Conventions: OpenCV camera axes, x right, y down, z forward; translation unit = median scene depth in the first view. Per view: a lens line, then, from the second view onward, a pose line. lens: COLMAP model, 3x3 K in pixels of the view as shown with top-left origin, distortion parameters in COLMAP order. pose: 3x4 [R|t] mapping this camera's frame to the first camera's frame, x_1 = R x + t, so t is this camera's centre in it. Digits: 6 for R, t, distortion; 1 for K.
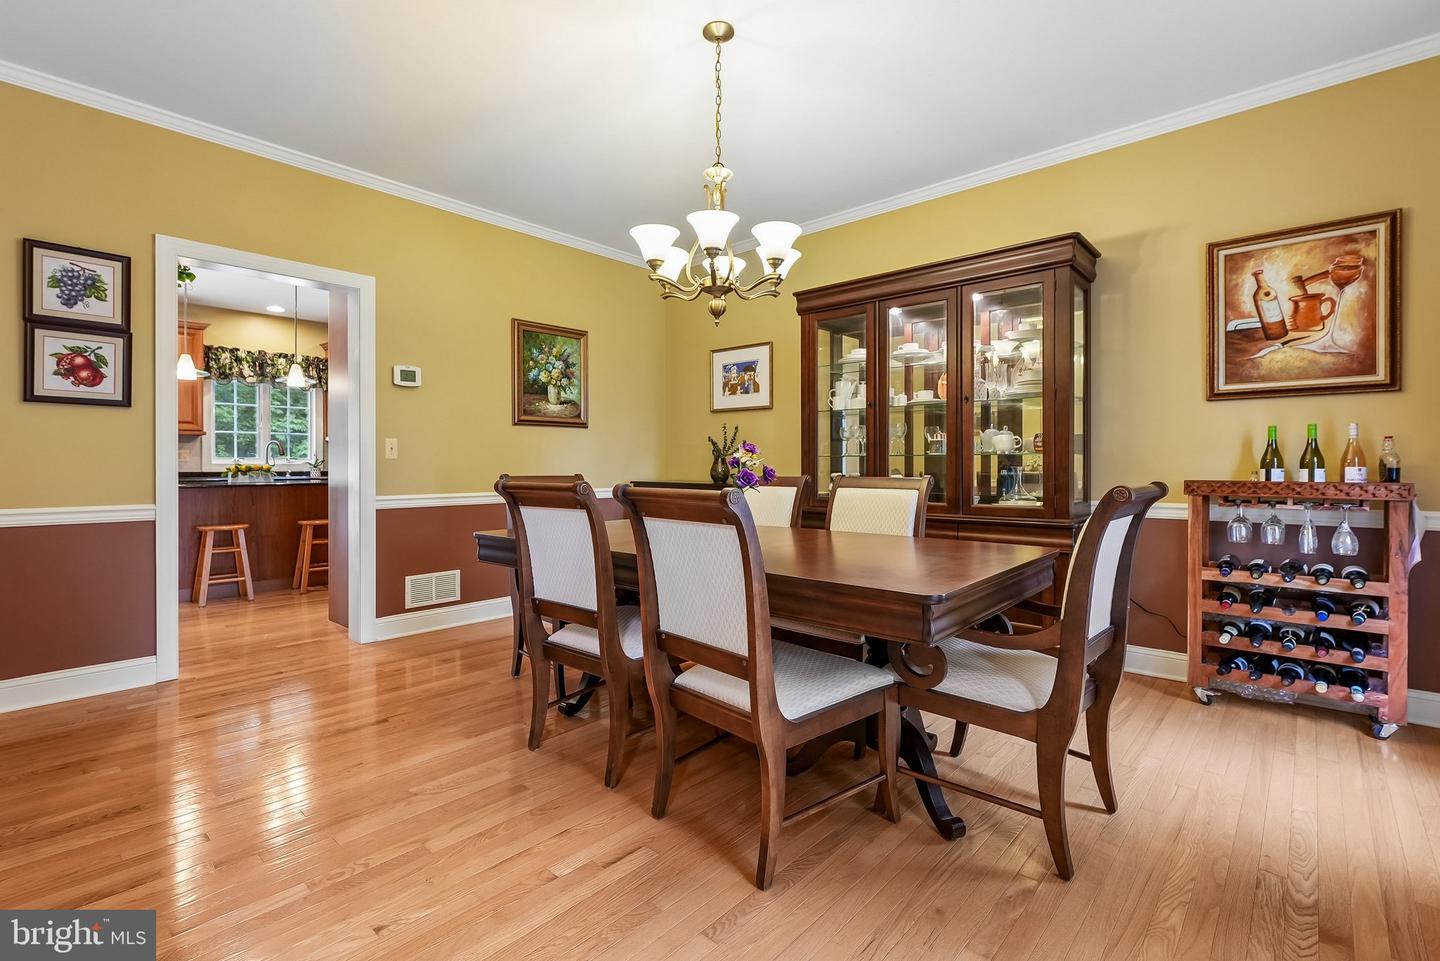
lens RADIAL K [[648.2, 0, 721.4], [0, 648.2, 472.7], [0, 0, 1]] dist [-0.001487, -0.000209]
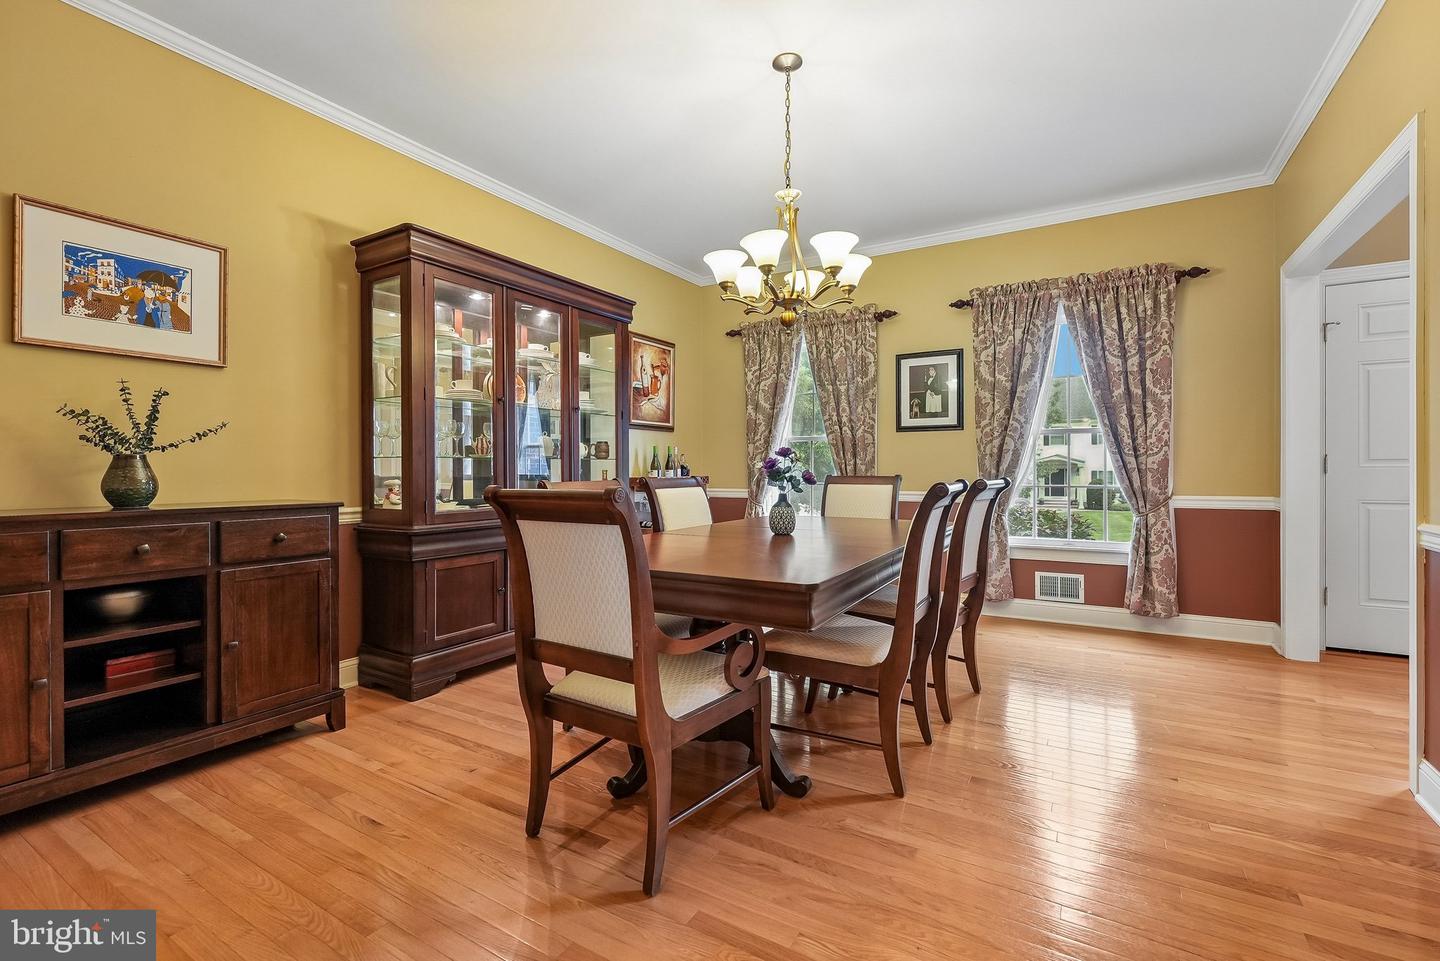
lens RADIAL K [[642.7, 0, 719.5], [0, 642.7, 471.4], [0, 0, 1]] dist [-0.003023, -0.000265]
pose [[-0.192129, -0.001498, 0.981369, -0.539098], [0.020235, 0.999780, 0.005488, -0.006044], [-0.981161, 0.020913, -0.192056, 0.693527]]
